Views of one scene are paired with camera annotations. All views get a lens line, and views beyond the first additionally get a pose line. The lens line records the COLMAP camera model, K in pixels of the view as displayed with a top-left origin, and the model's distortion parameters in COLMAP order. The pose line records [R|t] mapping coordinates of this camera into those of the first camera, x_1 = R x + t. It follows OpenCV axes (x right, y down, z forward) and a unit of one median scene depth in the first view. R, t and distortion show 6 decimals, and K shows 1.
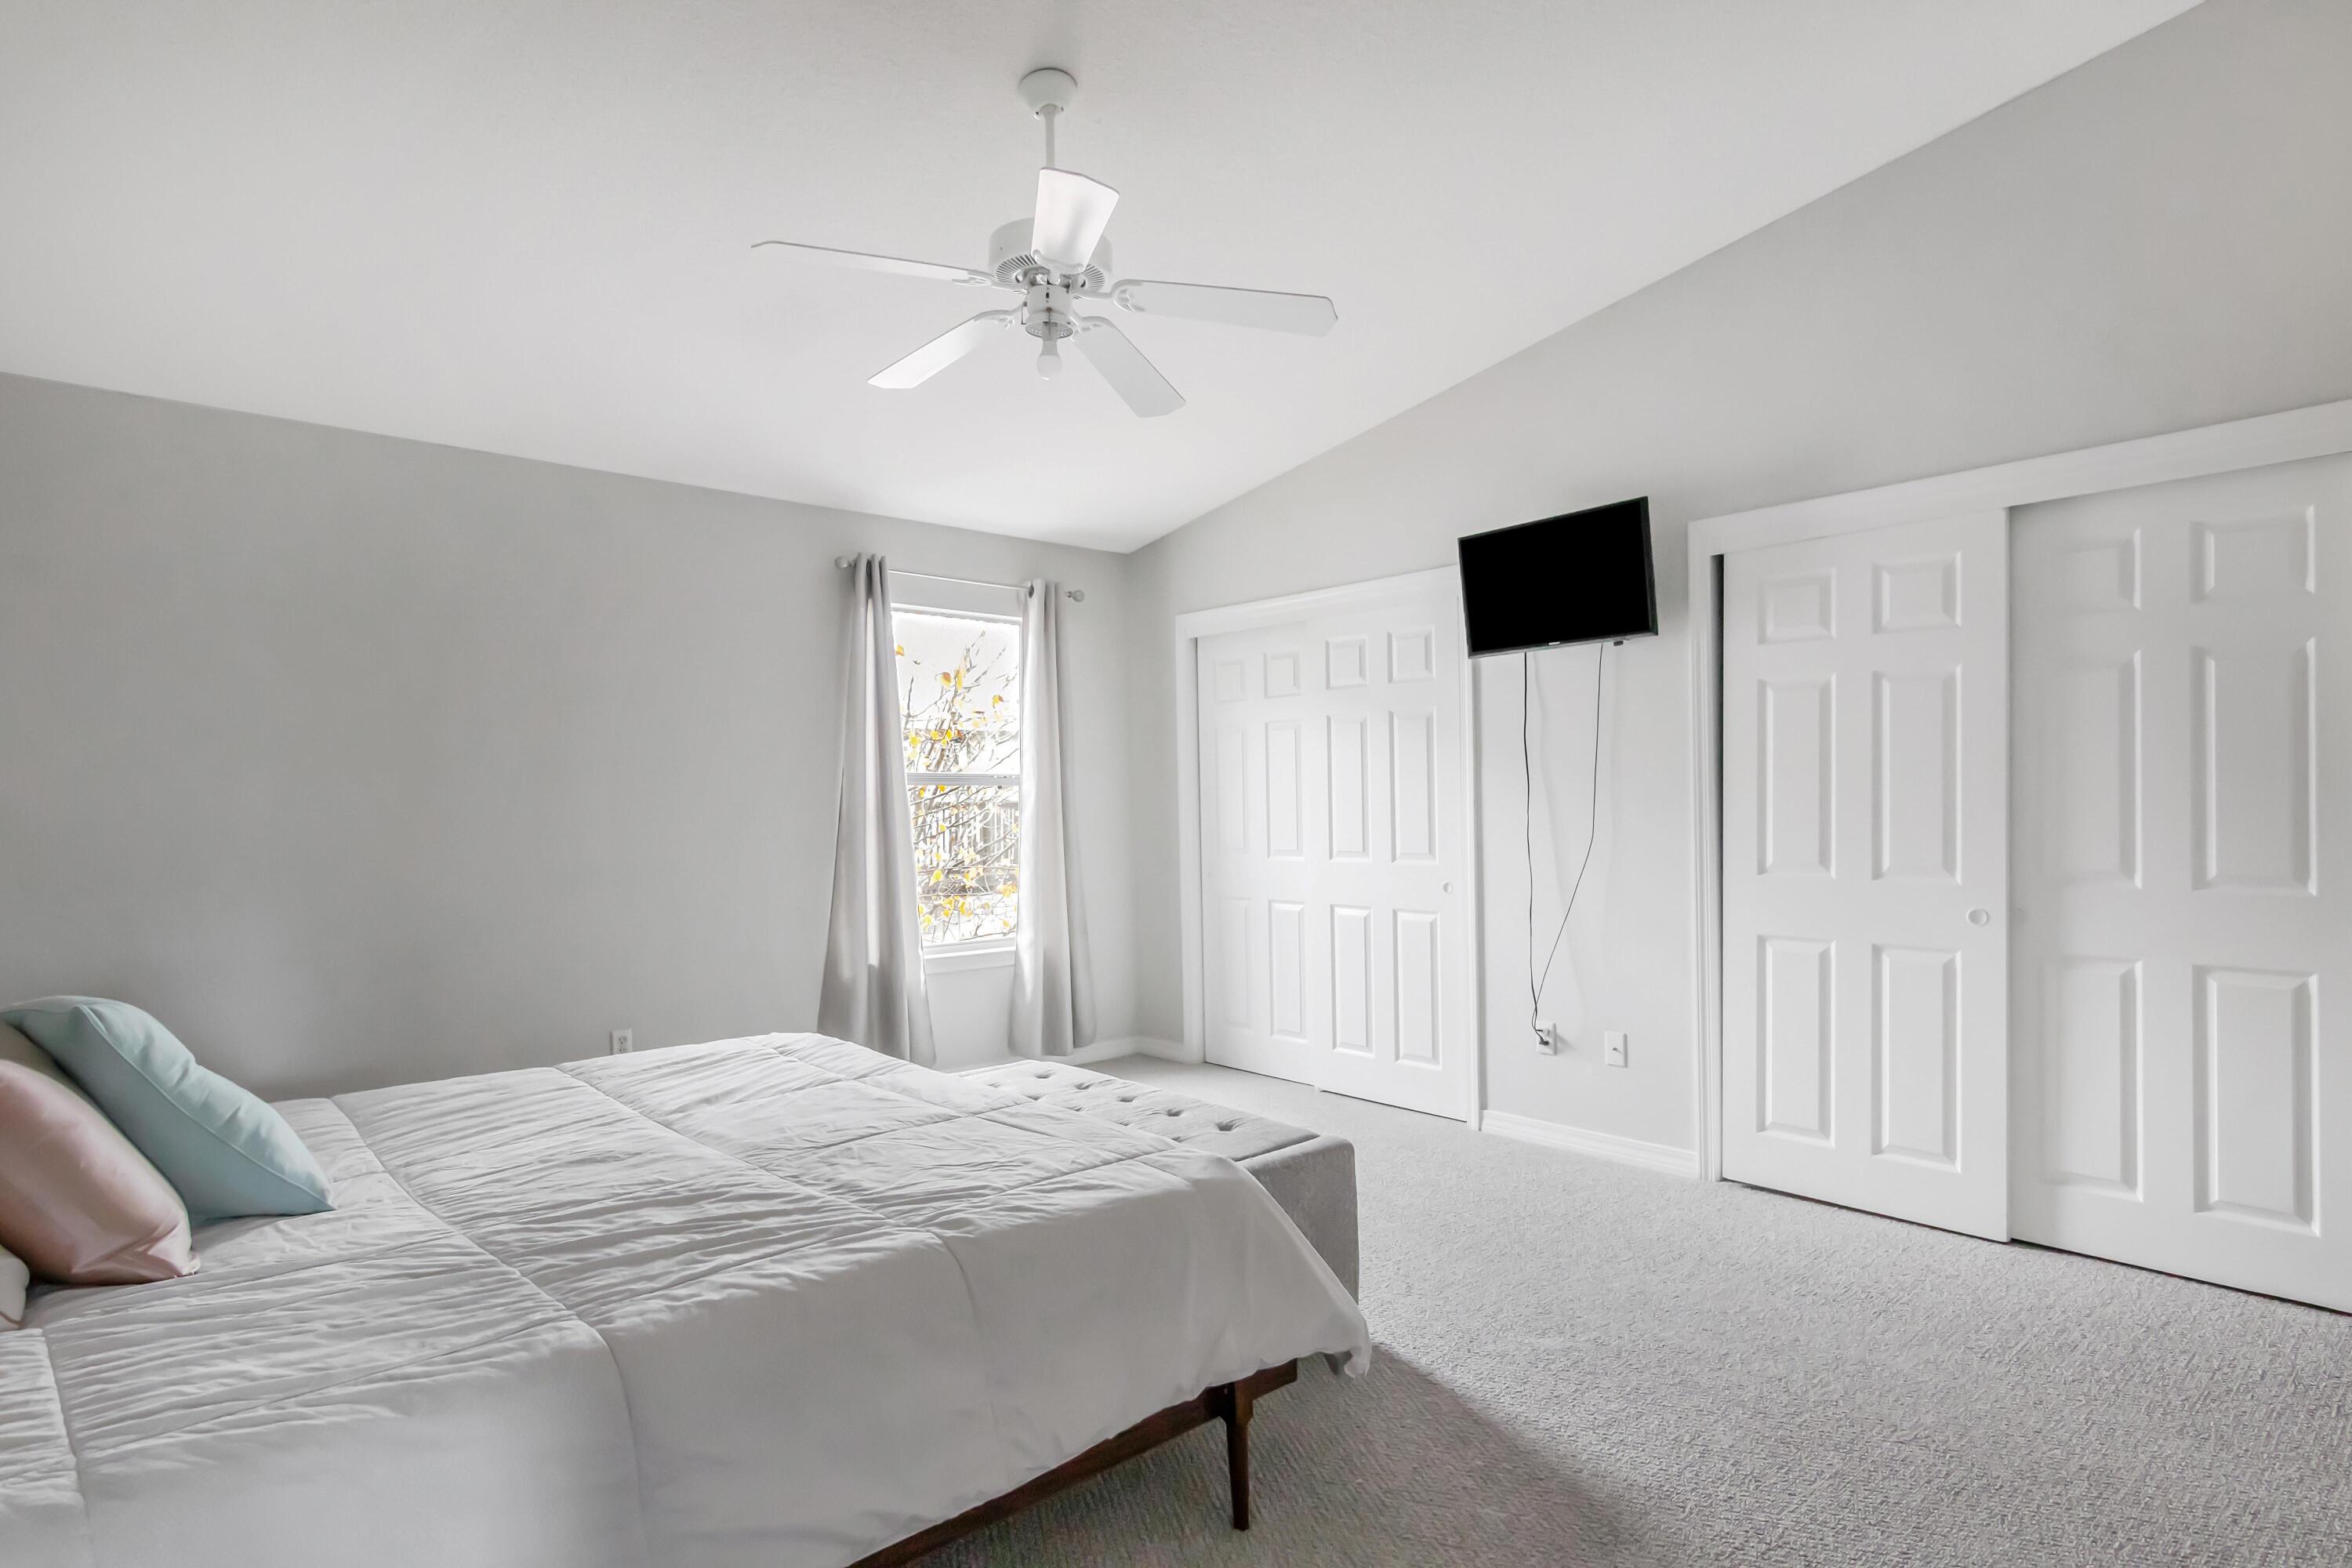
lens RADIAL K [[1206.5, 0, 1157.7], [0, 1206.5, 809.1], [0, 0, 1]] dist [-0.031320, -0.000151]
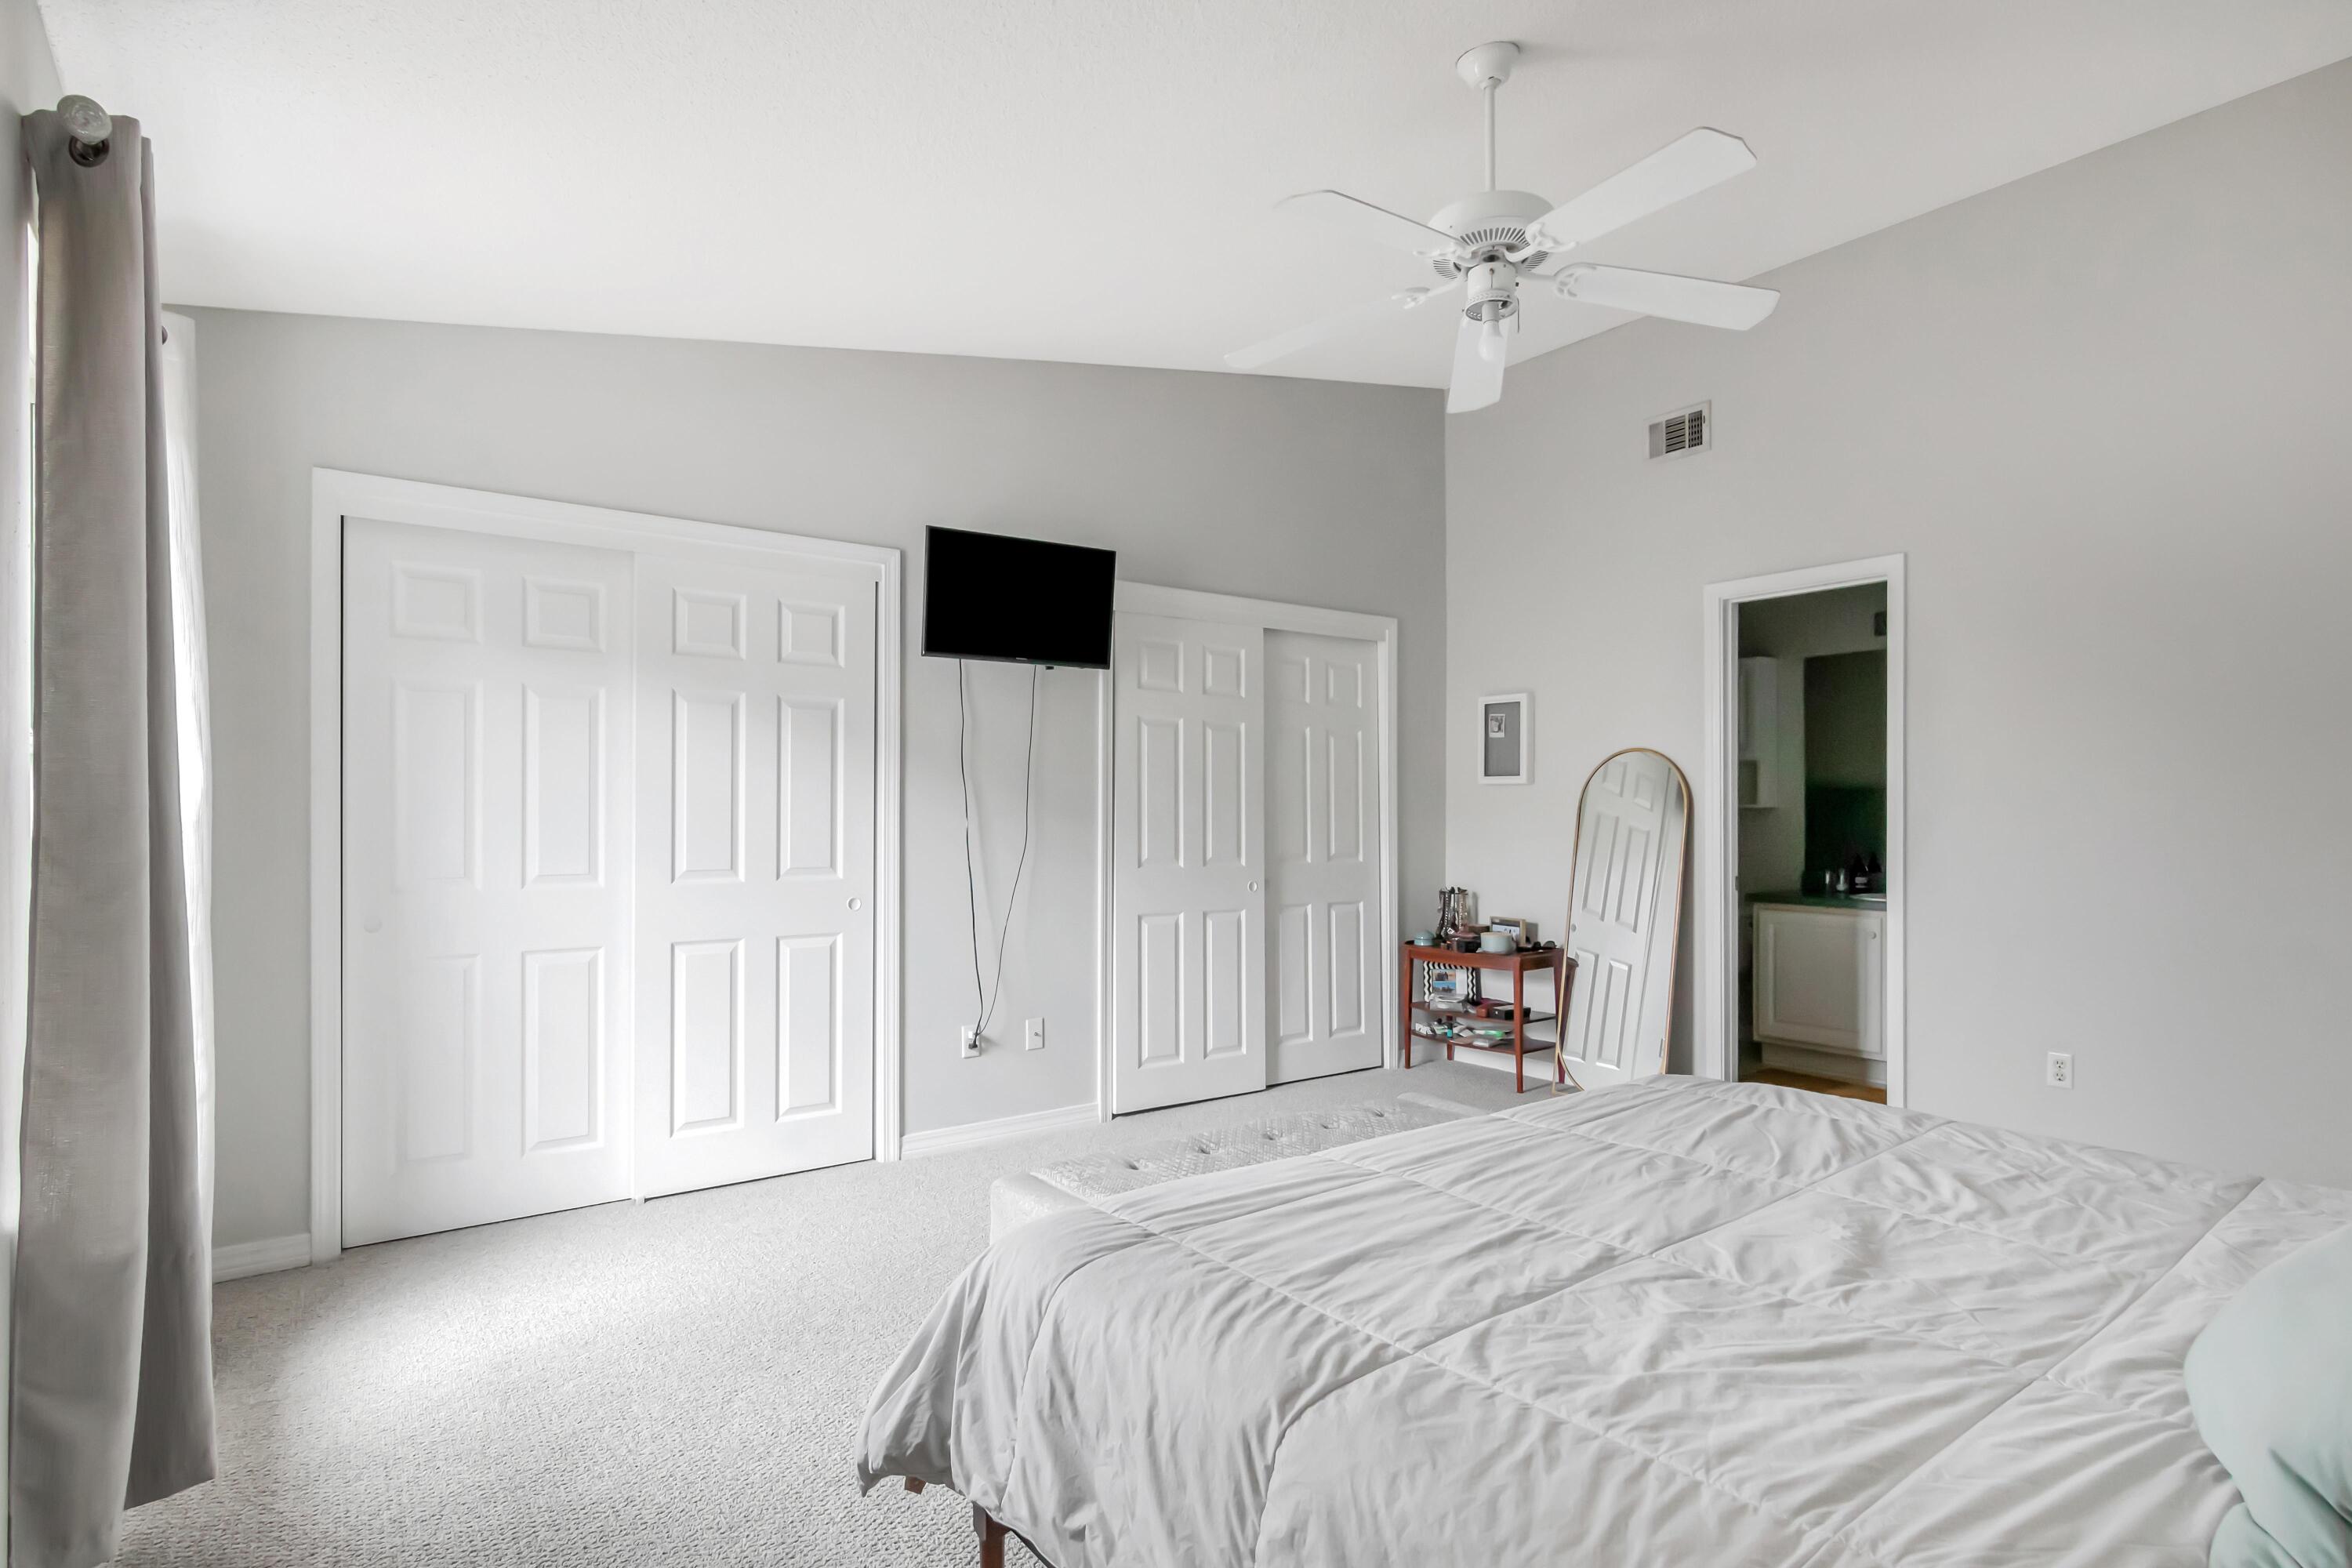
lens RADIAL K [[1206.5, 0, 1157.7], [0, 1206.5, 809.1], [0, 0, 1]] dist [-0.031320, -0.000151]
pose [[0.076441, 0.009251, 0.997031, -0.688368], [-0.001422, 0.999957, -0.009169, 0.003415], [-0.997073, -0.000717, 0.076451, 0.773935]]
